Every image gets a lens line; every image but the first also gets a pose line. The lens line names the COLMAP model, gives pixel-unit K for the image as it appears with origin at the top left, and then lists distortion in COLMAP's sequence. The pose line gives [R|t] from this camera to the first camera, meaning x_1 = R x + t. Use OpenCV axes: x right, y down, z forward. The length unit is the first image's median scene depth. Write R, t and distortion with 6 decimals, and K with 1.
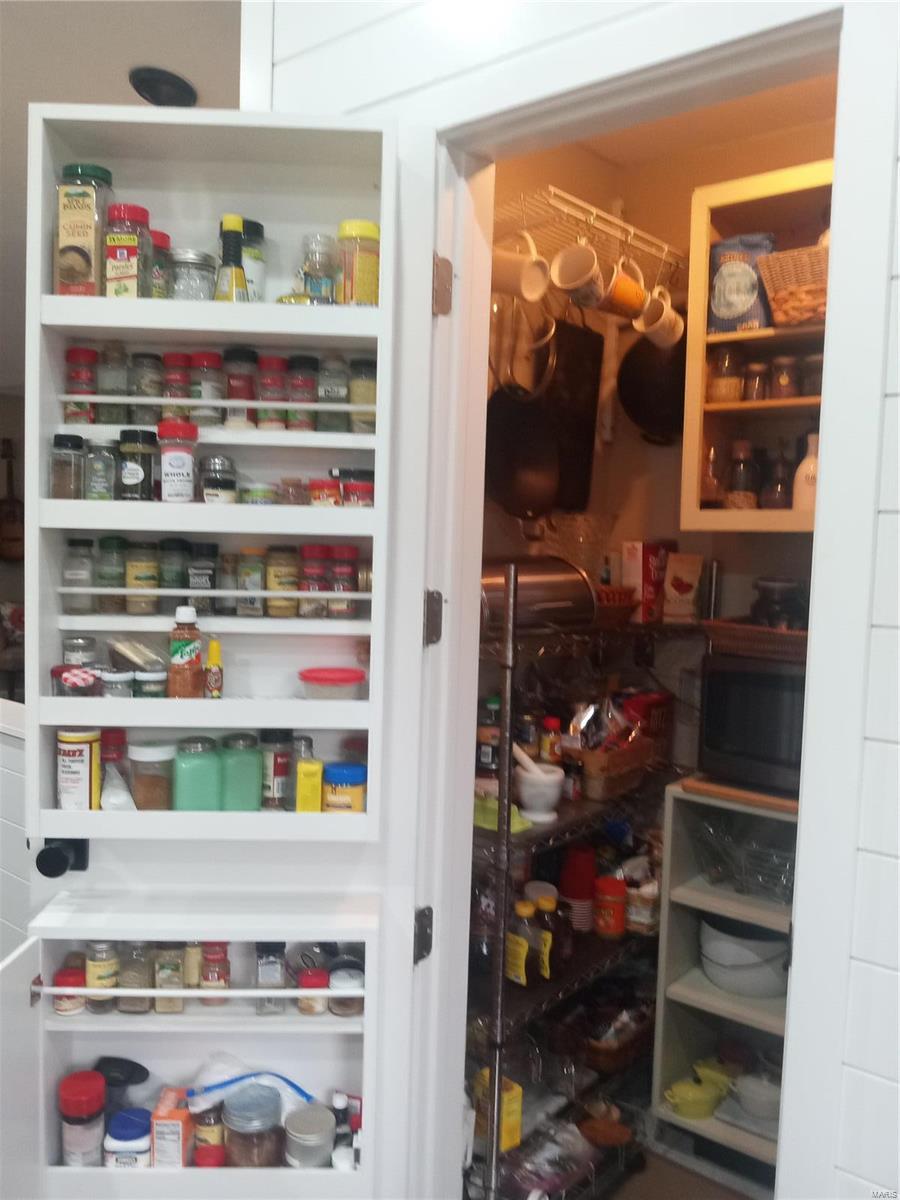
lens RADIAL K [[984.1, 0, 433.2], [0, 984.1, 597.4], [0, 0, 1]] dist [0.114165, -0.274024]
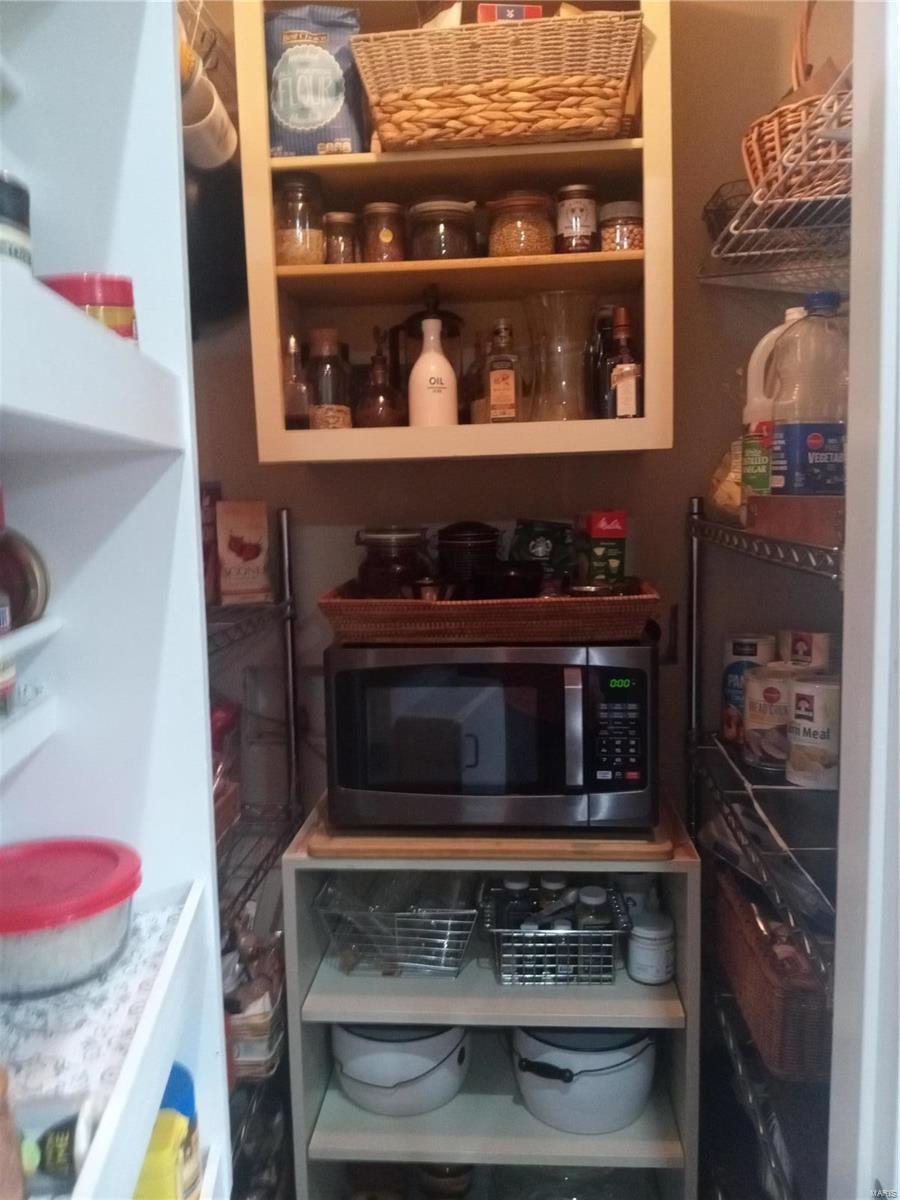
lens RADIAL K [[984.1, 0, 433.2], [0, 984.1, 597.4], [0, 0, 1]] dist [0.114165, -0.274024]
pose [[0.815192, -0.110890, 0.568476, -0.037573], [0.085141, 0.993781, 0.071760, -0.017651], [-0.572898, -0.010098, 0.819564, 0.411903]]
